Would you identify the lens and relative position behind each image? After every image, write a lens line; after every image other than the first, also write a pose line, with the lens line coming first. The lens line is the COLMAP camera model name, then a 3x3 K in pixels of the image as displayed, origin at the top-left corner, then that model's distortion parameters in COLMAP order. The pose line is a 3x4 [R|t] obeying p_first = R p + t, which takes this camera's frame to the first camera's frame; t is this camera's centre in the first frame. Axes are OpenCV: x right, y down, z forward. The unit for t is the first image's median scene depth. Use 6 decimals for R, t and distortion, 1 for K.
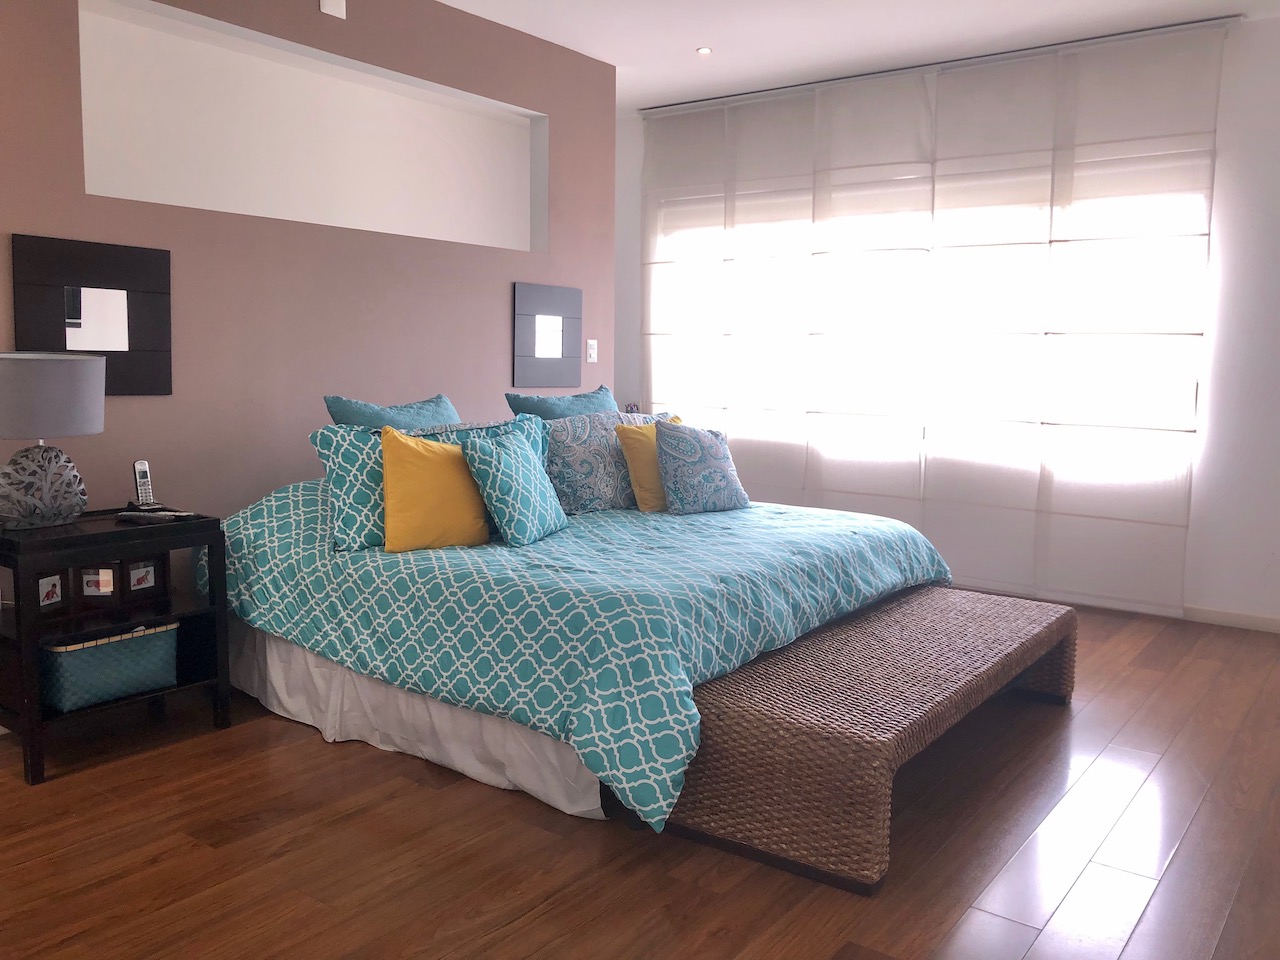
lens RADIAL K [[1045.4, 0, 643.7], [0, 1045.4, 478.9], [0, 0, 1]] dist [0.015964, -0.002400]
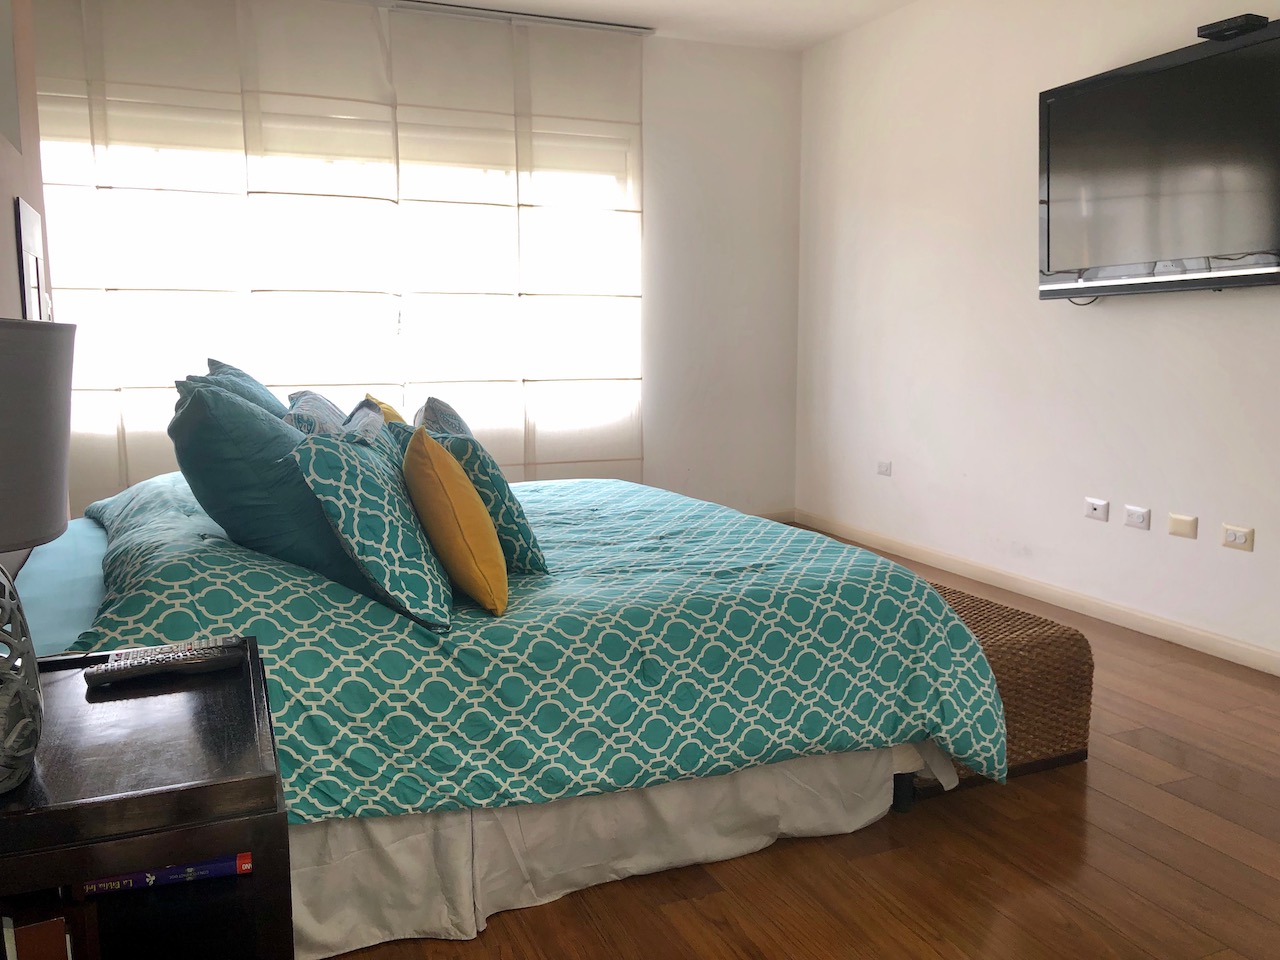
lens RADIAL K [[1045.4, 0, 643.7], [0, 1045.4, 478.9], [0, 0, 1]] dist [0.015964, -0.002400]
pose [[0.509101, -0.139313, 0.849358, -0.712200], [0.113723, 0.989050, 0.094060, -0.062687], [-0.853161, 0.048705, 0.519369, 0.557663]]
